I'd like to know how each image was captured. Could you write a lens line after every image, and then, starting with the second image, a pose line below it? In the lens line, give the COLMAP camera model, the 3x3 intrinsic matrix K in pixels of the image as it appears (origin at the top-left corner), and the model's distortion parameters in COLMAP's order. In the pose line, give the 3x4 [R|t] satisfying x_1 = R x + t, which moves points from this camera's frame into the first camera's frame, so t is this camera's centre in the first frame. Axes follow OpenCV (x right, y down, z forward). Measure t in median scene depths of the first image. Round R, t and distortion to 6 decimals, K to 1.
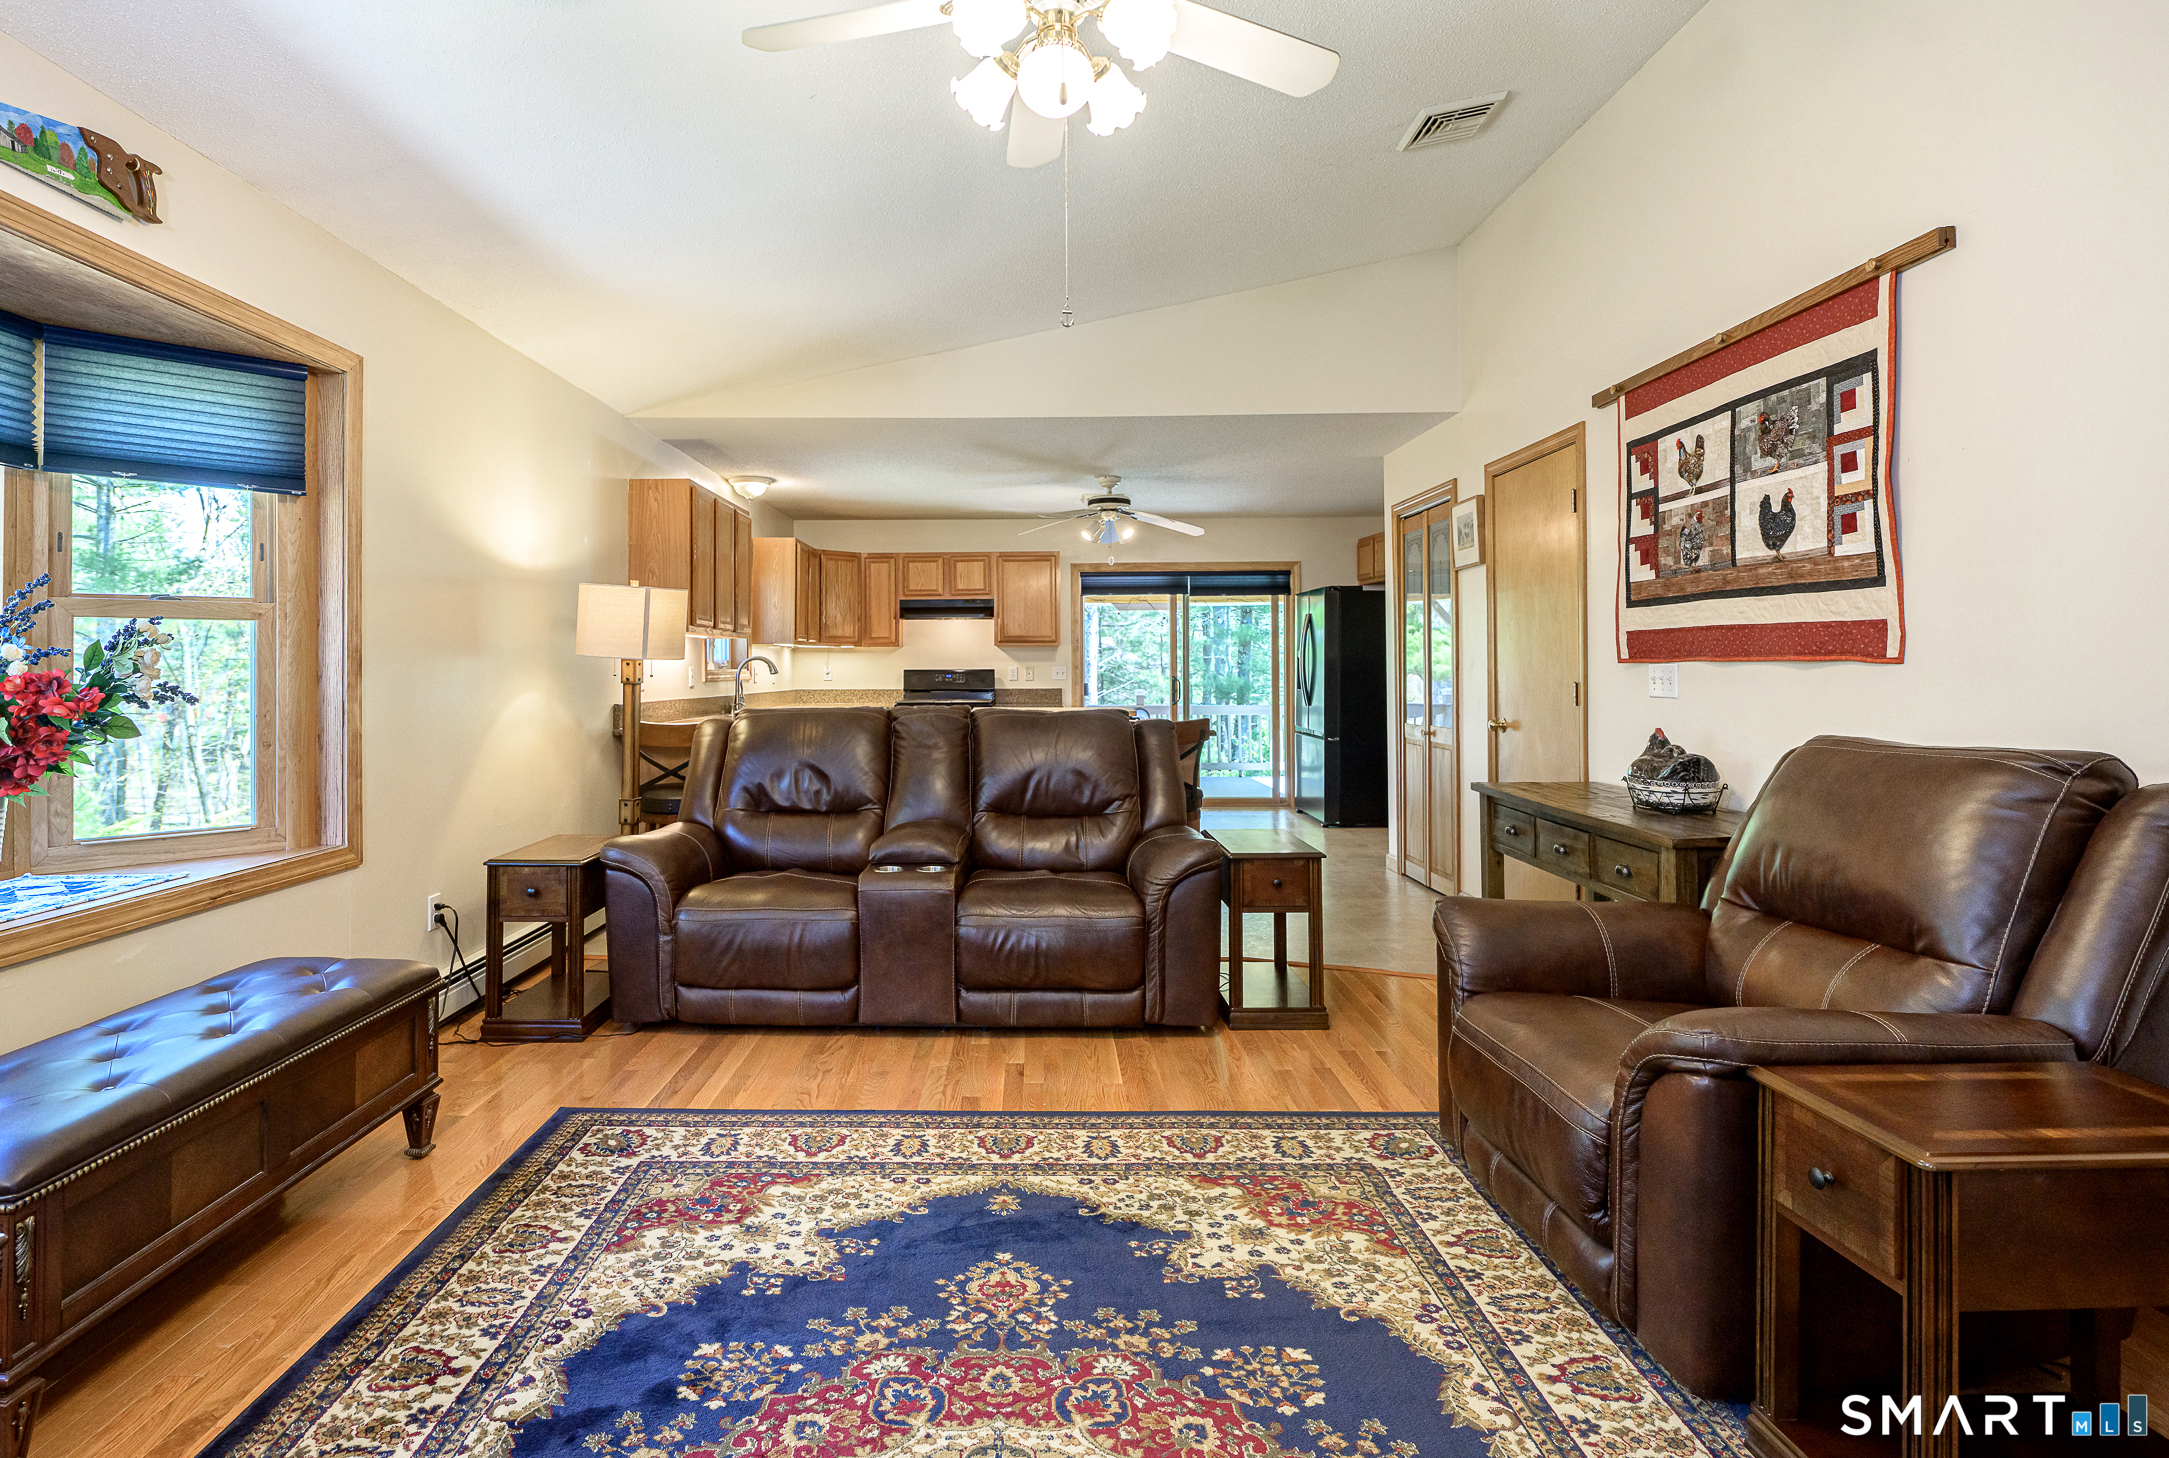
lens RADIAL K [[1090.7, 0, 1000.5], [0, 1090.7, 650.3], [0, 0, 1]] dist [-0.002973, -0.001065]
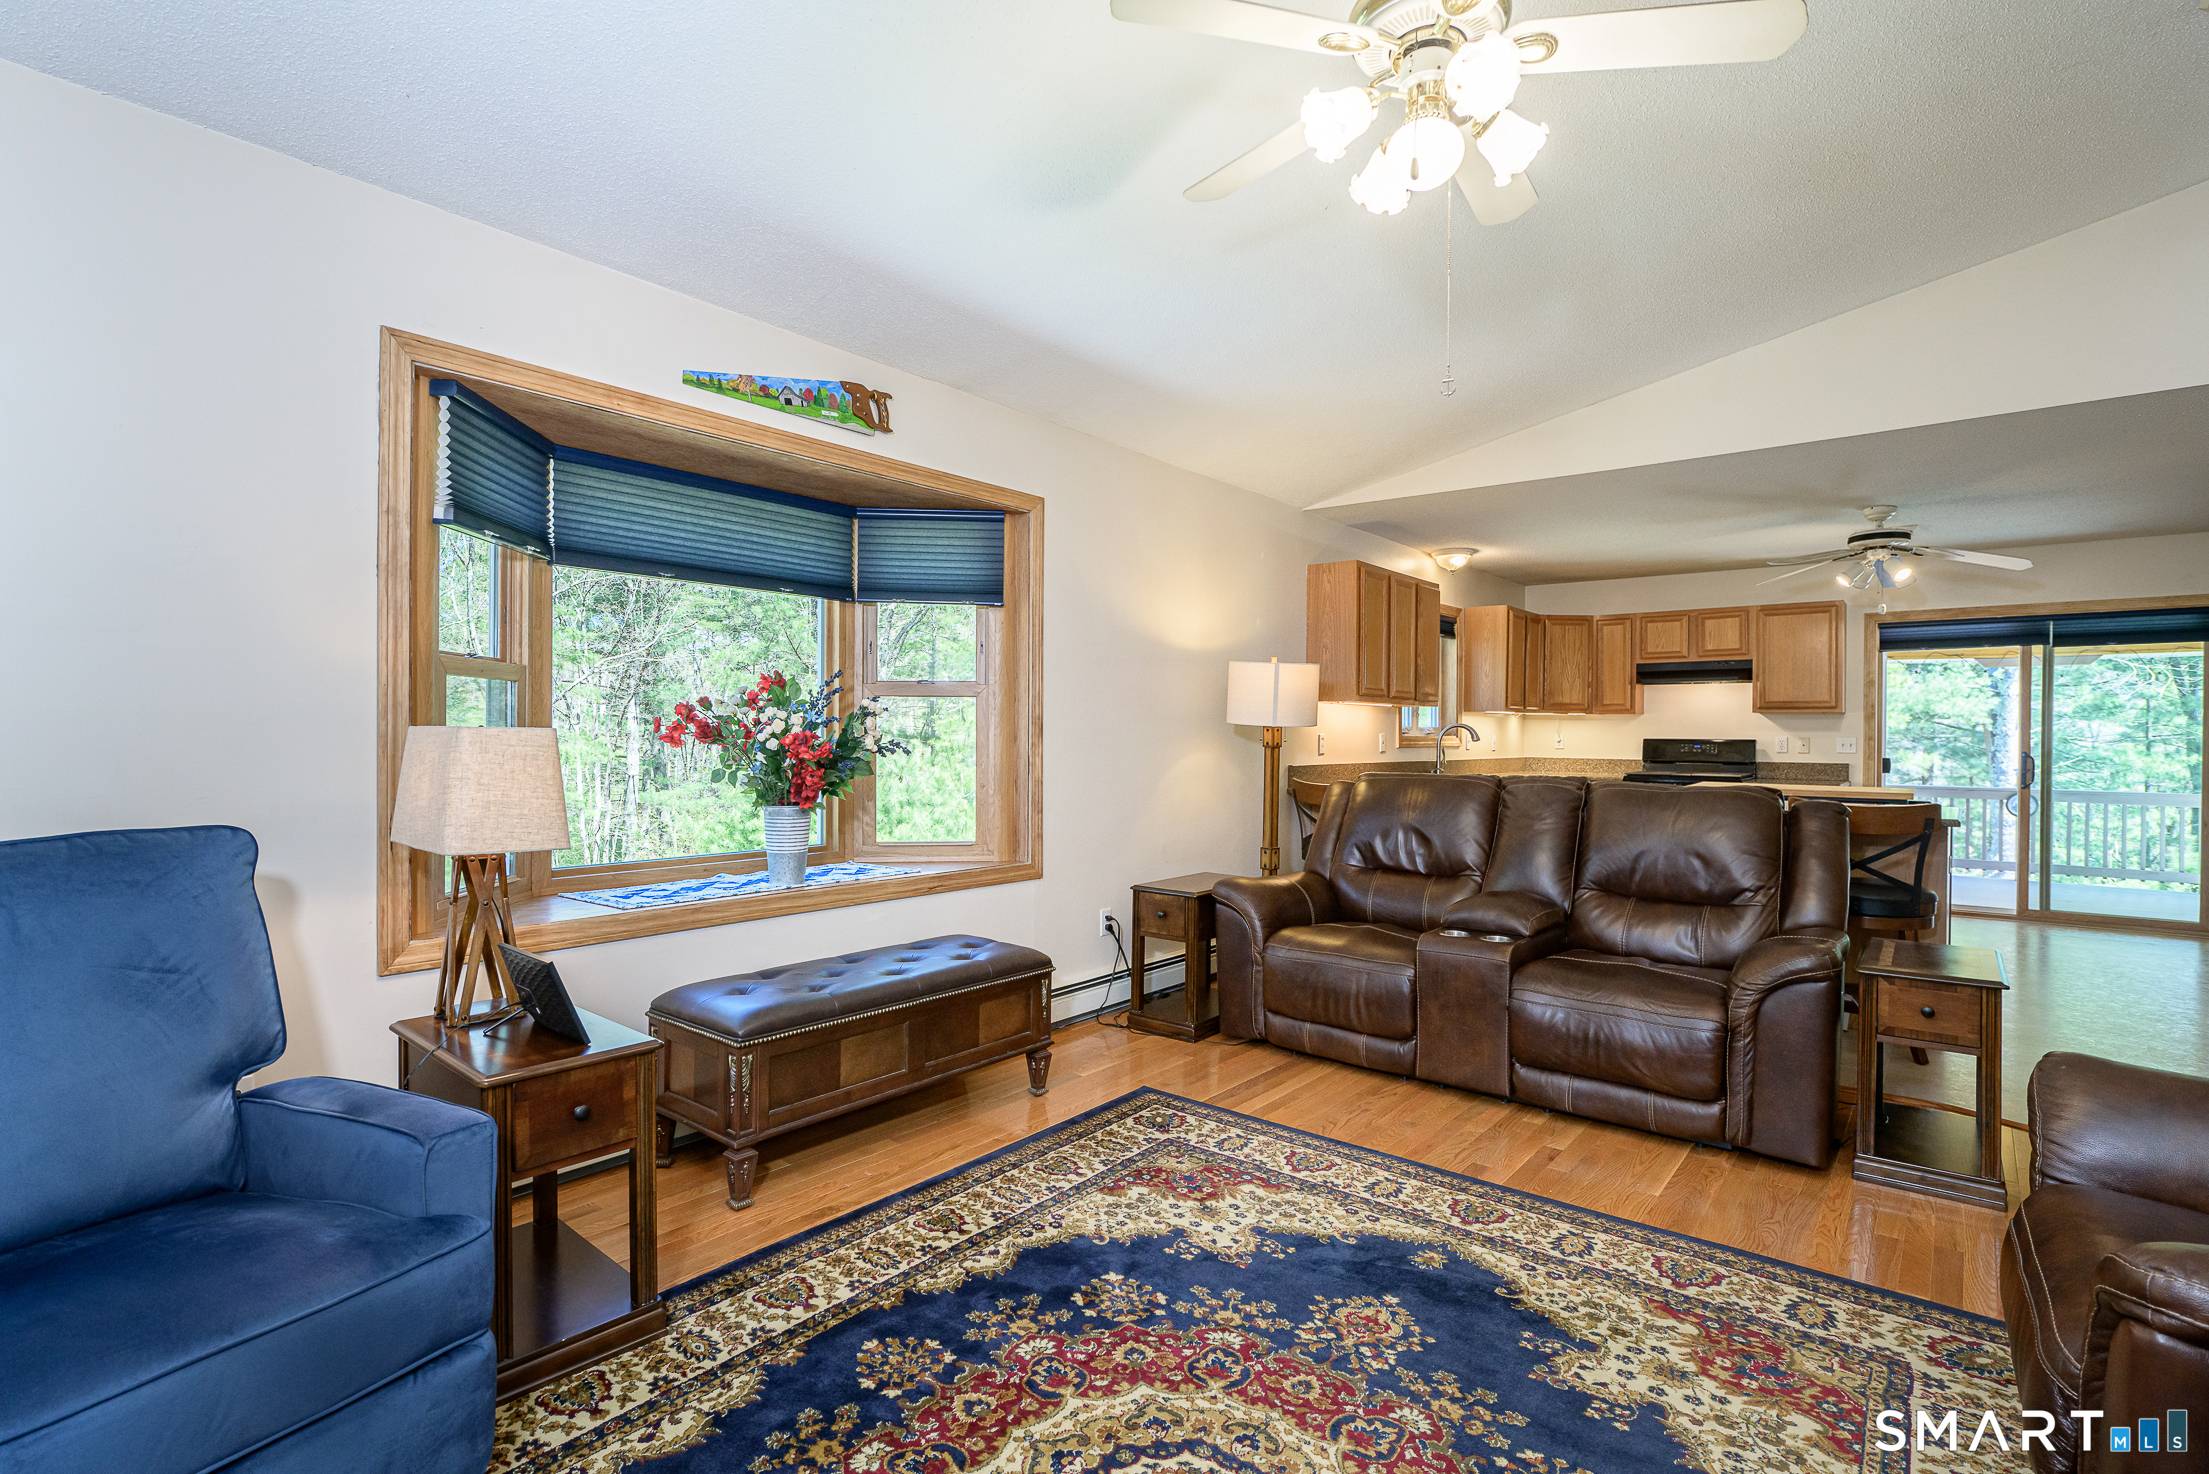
lens RADIAL K [[1053.8, 0, 1104.5], [0, 1053.8, 737.0], [0, 0, 1]] dist [-0.003177, -0.001003]
pose [[0.786645, 0.012390, -0.617281, 0.330588], [-0.000674, 0.999815, 0.019209, -0.001864], [0.617405, -0.014695, 0.786508, 0.035896]]
